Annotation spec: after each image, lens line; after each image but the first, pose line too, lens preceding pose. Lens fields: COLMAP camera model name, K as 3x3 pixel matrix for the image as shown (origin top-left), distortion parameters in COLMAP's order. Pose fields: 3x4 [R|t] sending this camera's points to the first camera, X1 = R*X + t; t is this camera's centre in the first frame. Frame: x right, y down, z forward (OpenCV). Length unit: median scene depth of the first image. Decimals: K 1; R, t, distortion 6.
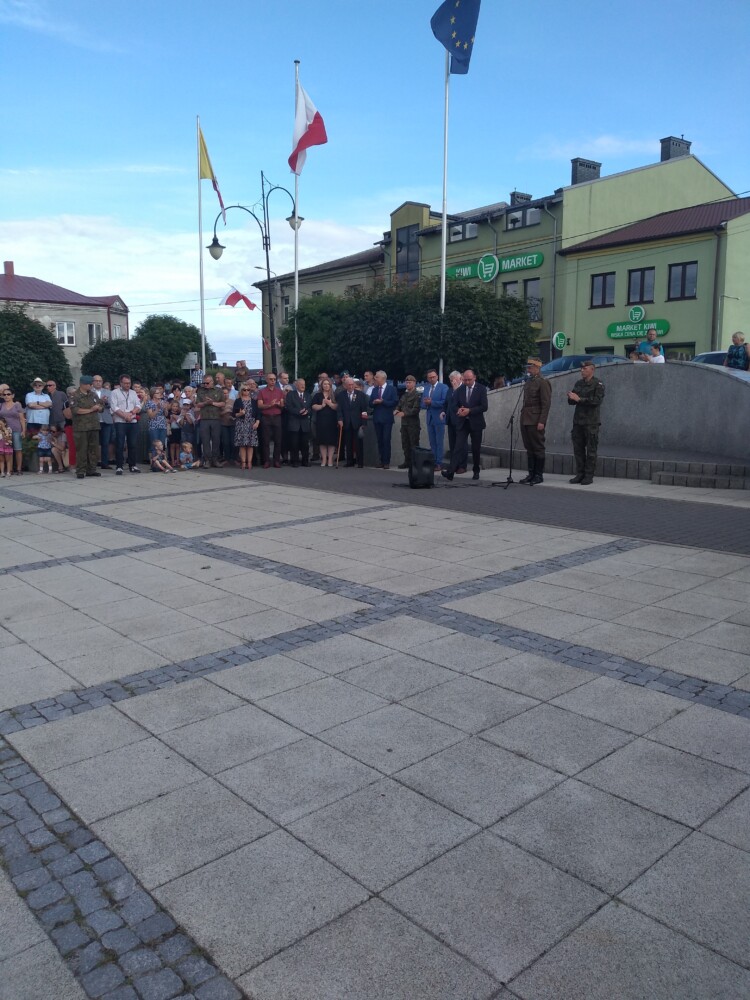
lens RADIAL K [[772.5, 0, 372.3], [0, 772.5, 525.0], [0, 0, 1]] dist [0.002067, -0.061685]
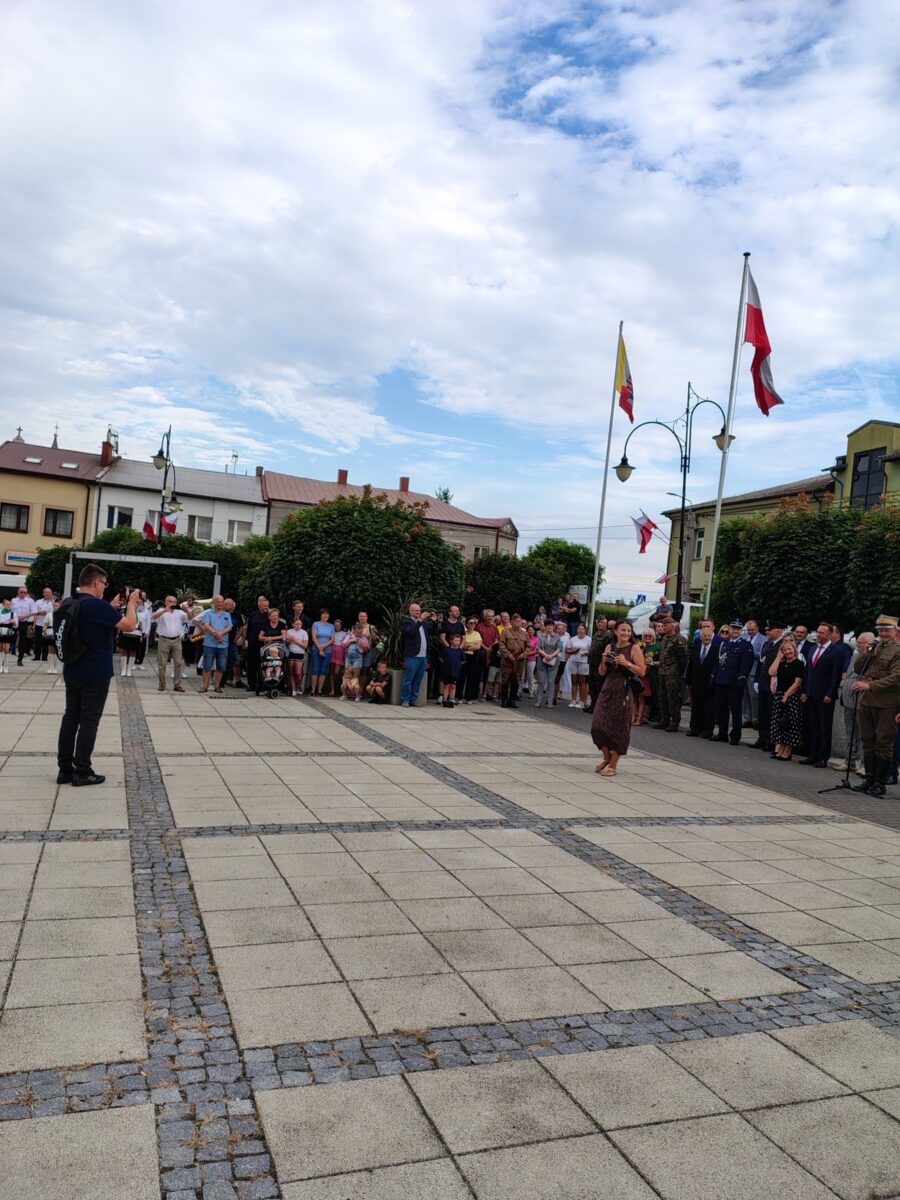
lens RADIAL K [[930.9, 0, 450.0], [0, 930.9, 600.0], [0, 0, 1]] dist [-0.006314, -0.006132]
pose [[0.931774, 0.075211, -0.355163, -0.013797], [-0.146922, 0.972732, -0.179460, -0.015418], [0.331981, 0.219397, 0.917417, 0.061369]]
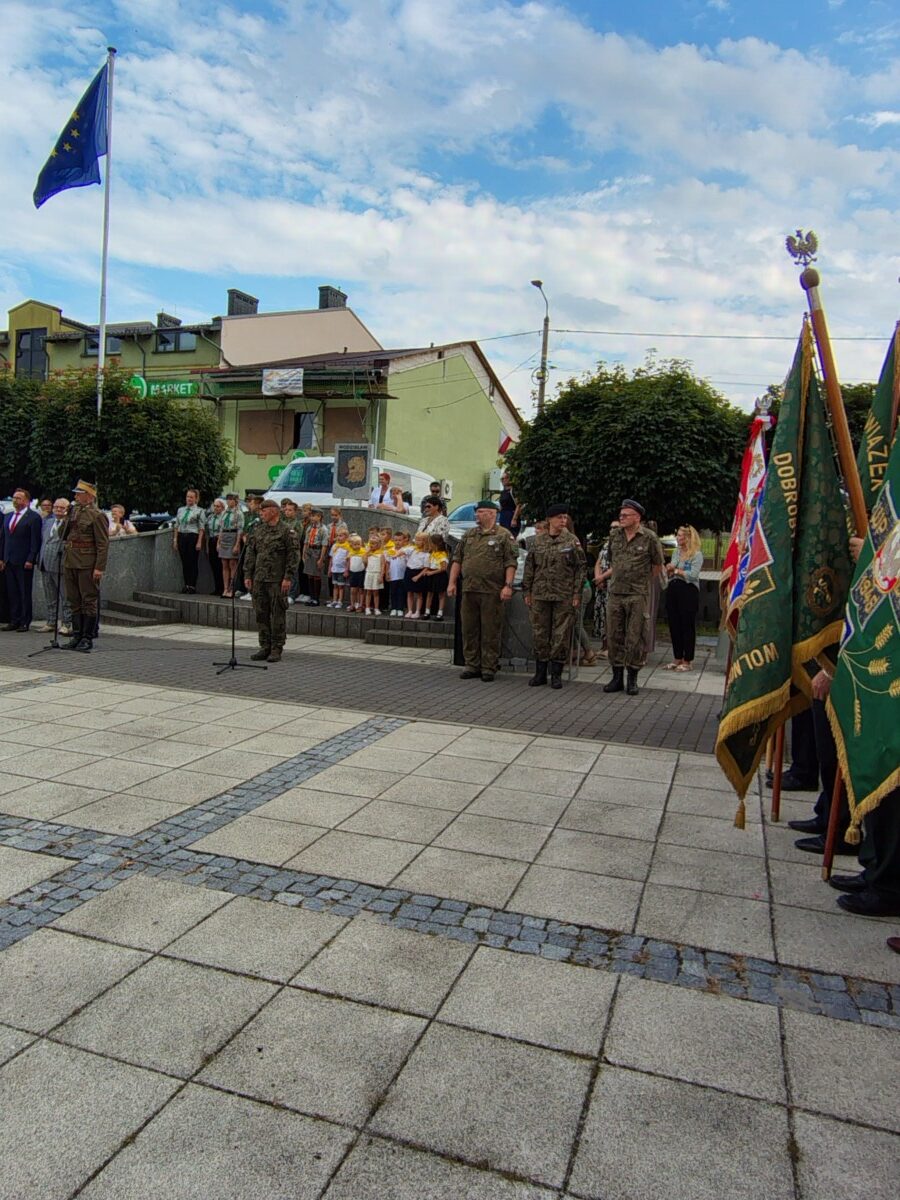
lens RADIAL K [[838.2, 0, 447.9], [0, 838.2, 580.7], [0, 0, 1]] dist [0.001625, -0.001050]
pose [[0.866864, 0.026366, 0.497847, -0.043707], [0.031829, 0.993636, -0.108045, -0.020066], [-0.497527, 0.109506, 0.860509, 0.131340]]
